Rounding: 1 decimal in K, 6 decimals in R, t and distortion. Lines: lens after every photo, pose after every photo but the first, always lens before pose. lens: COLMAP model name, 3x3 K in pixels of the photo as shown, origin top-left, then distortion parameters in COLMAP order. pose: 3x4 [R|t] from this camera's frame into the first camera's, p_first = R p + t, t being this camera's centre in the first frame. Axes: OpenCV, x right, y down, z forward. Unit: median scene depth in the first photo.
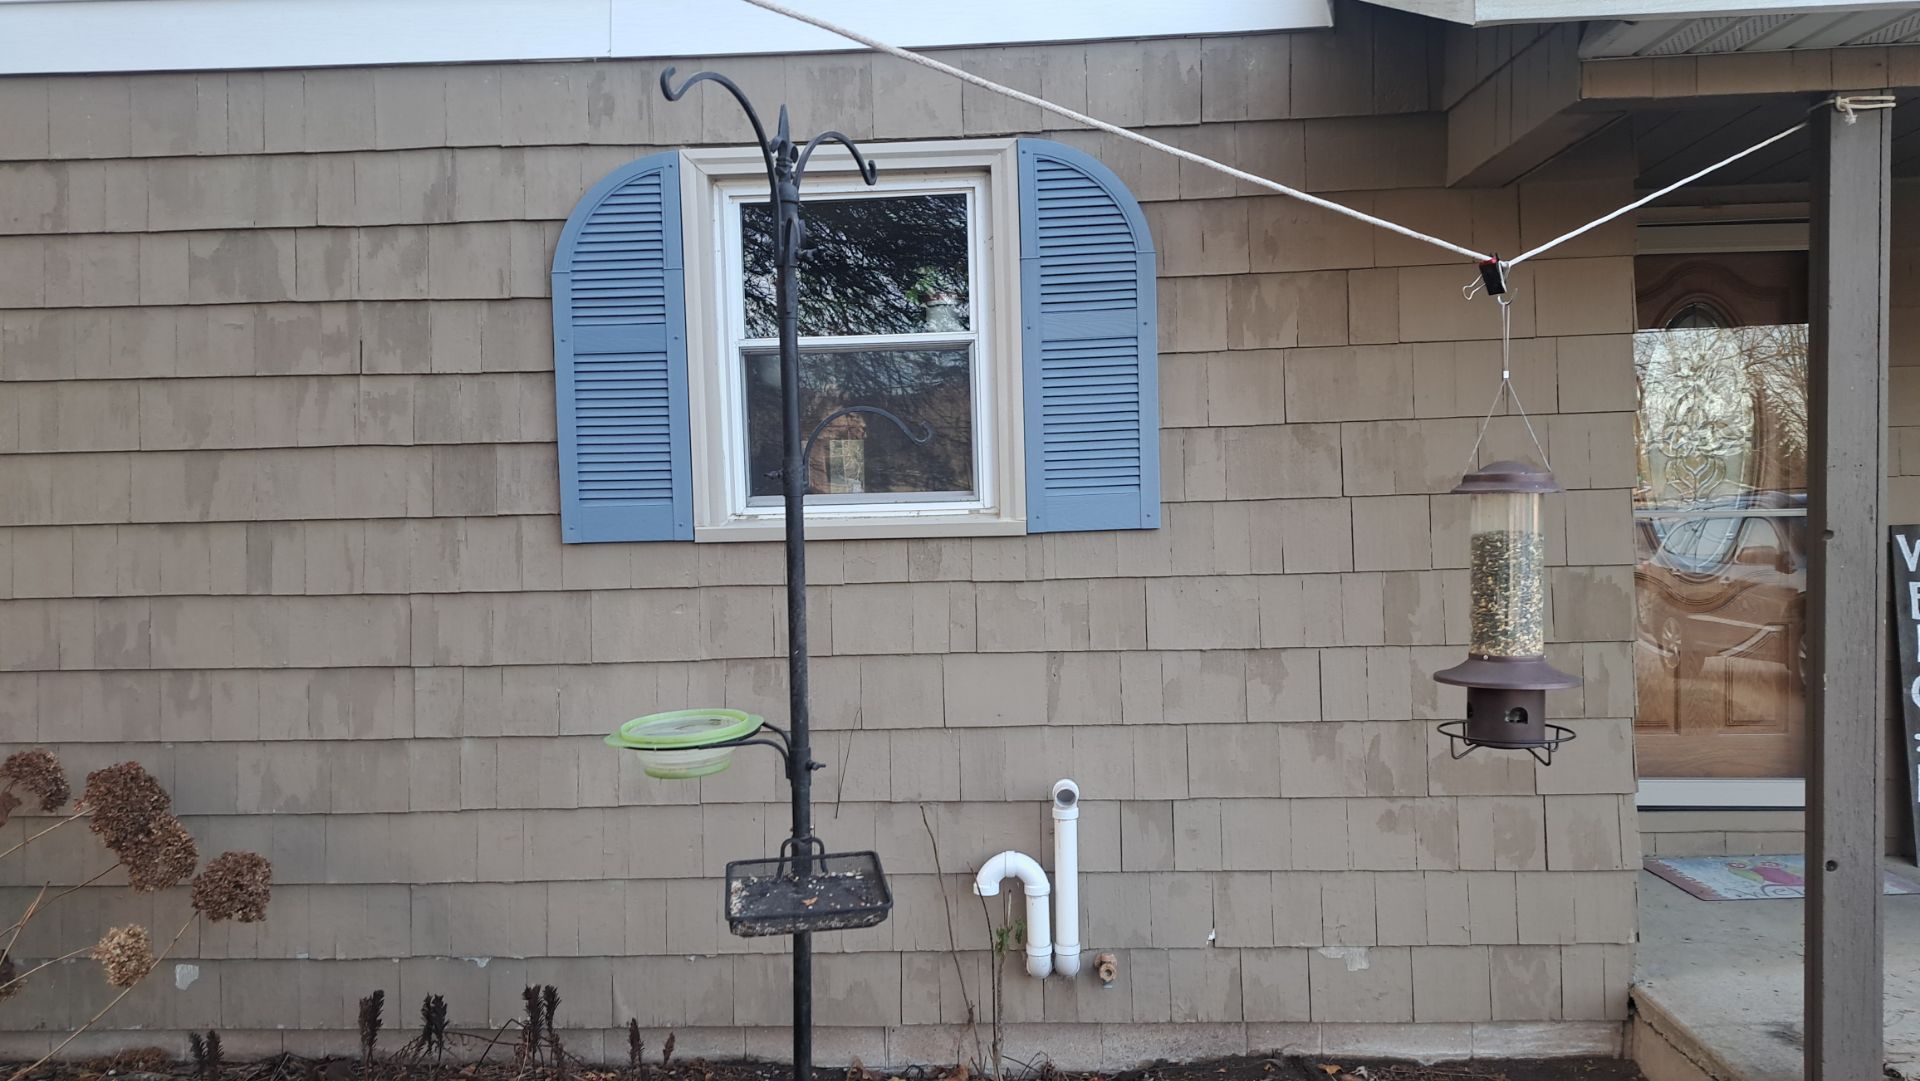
lens RADIAL K [[1366.8, 0, 984.2], [0, 1366.8, 562.4], [0, 0, 1]] dist [0.074497, -0.077723]
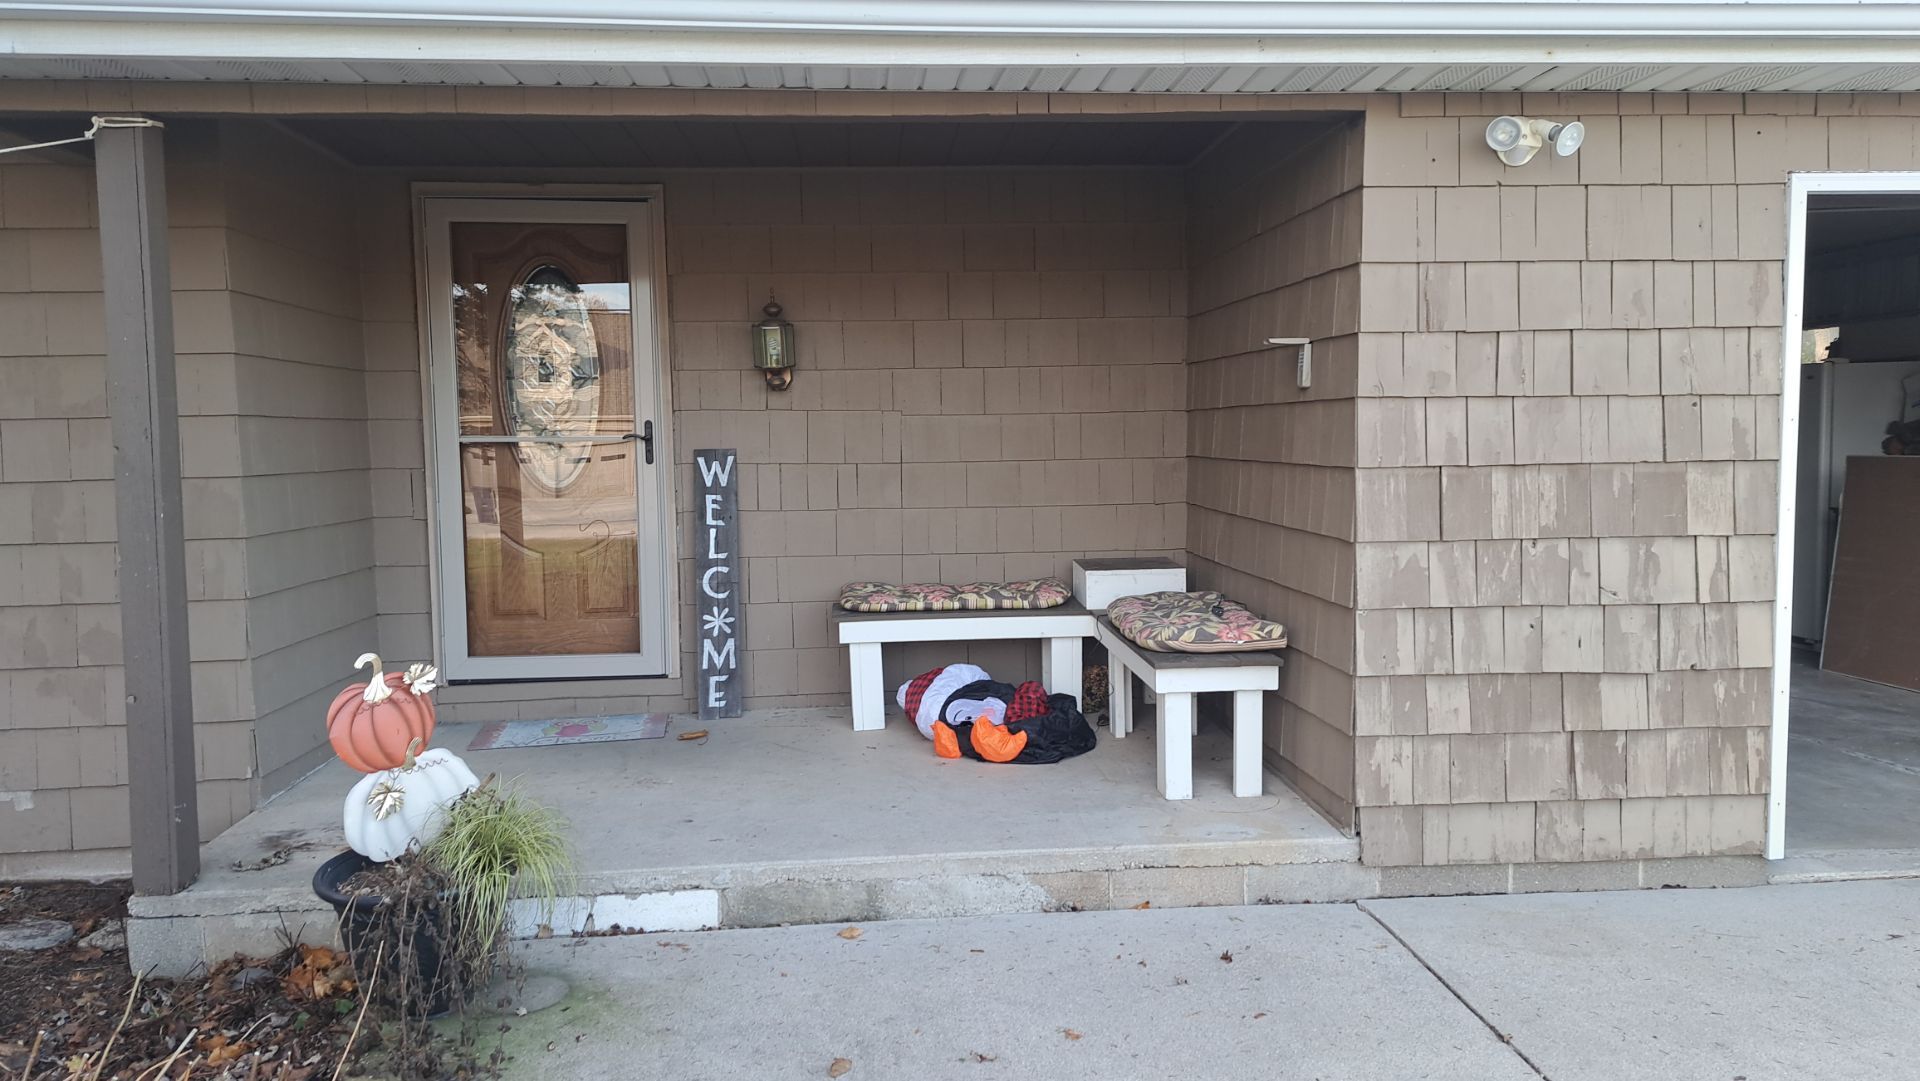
lens RADIAL K [[1366.8, 0, 919.6], [0, 1366.8, 538.5], [0, 0, 1]] dist [0.074497, -0.077723]
pose [[0.993224, -0.003798, 0.116150, 0.886826], [-0.000132, 0.999428, 0.033809, 0.013641], [-0.116212, -0.033595, 0.992656, -0.295779]]
